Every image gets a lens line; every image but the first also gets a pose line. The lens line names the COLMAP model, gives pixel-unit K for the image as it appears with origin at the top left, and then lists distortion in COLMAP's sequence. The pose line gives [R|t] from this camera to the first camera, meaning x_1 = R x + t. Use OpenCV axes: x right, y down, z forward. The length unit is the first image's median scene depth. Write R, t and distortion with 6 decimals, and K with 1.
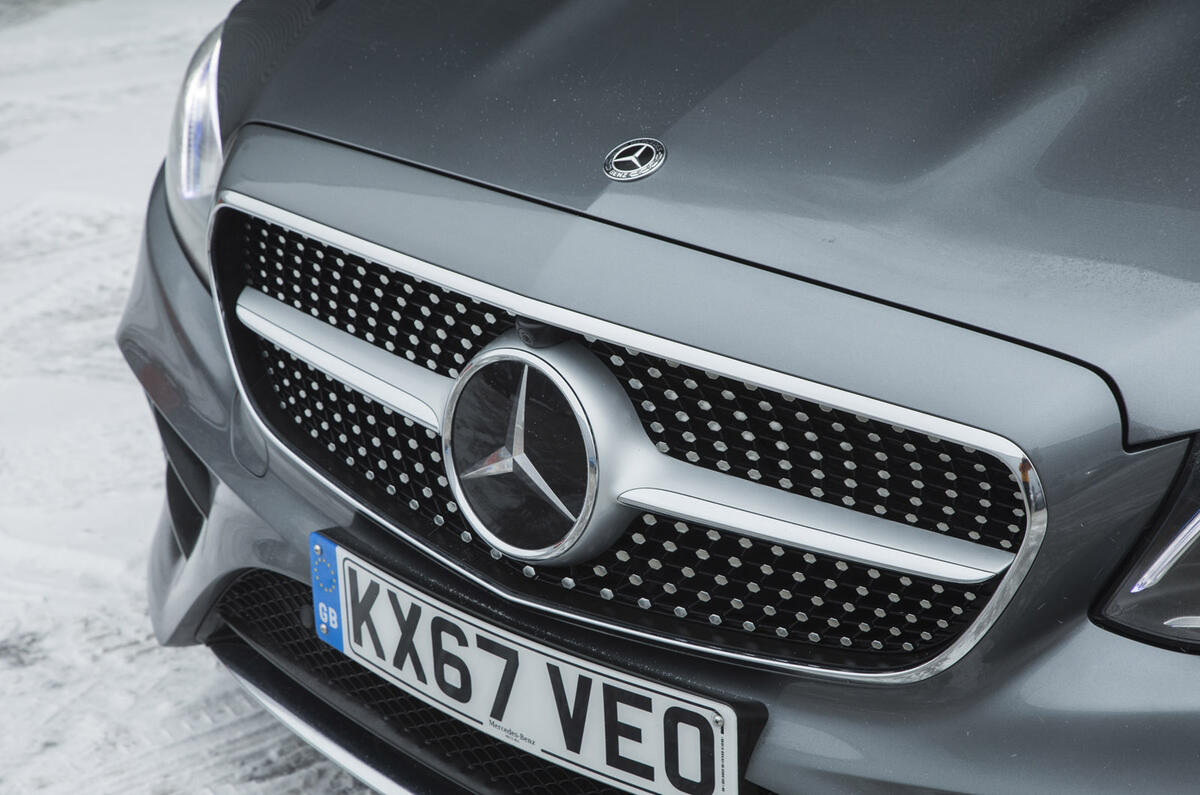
lens RADIAL K [[2940.6, 0, 603.8], [0, 2940.6, 399.4], [0, 0, 1]] dist [0.587379, 0.000000]
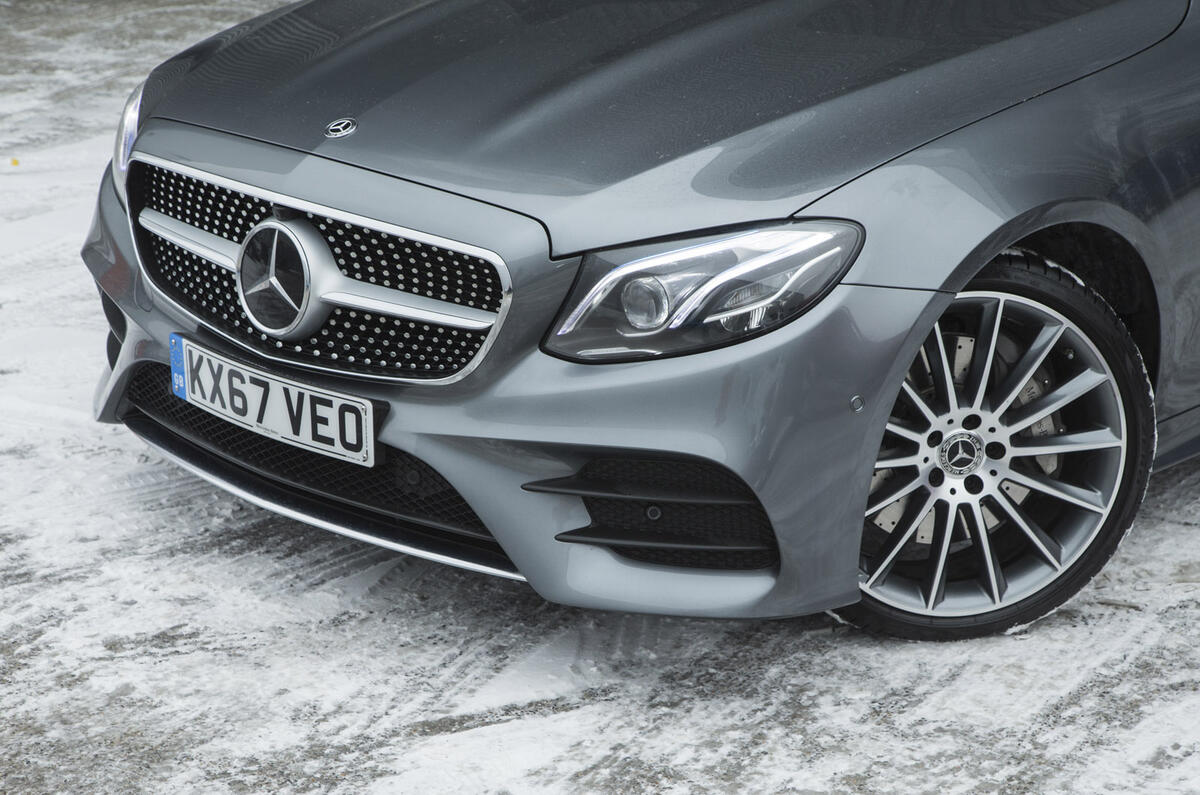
lens RADIAL K [[2645.5, 0, 590.4], [0, 2645.5, 393.7], [0, 0, 1]] dist [0.554350, 0.000000]
pose [[0.999198, 0.035080, -0.019324, 0.209945], [-0.036527, 0.996091, -0.080428, 0.222023], [0.016427, 0.081069, 0.996573, -0.703613]]
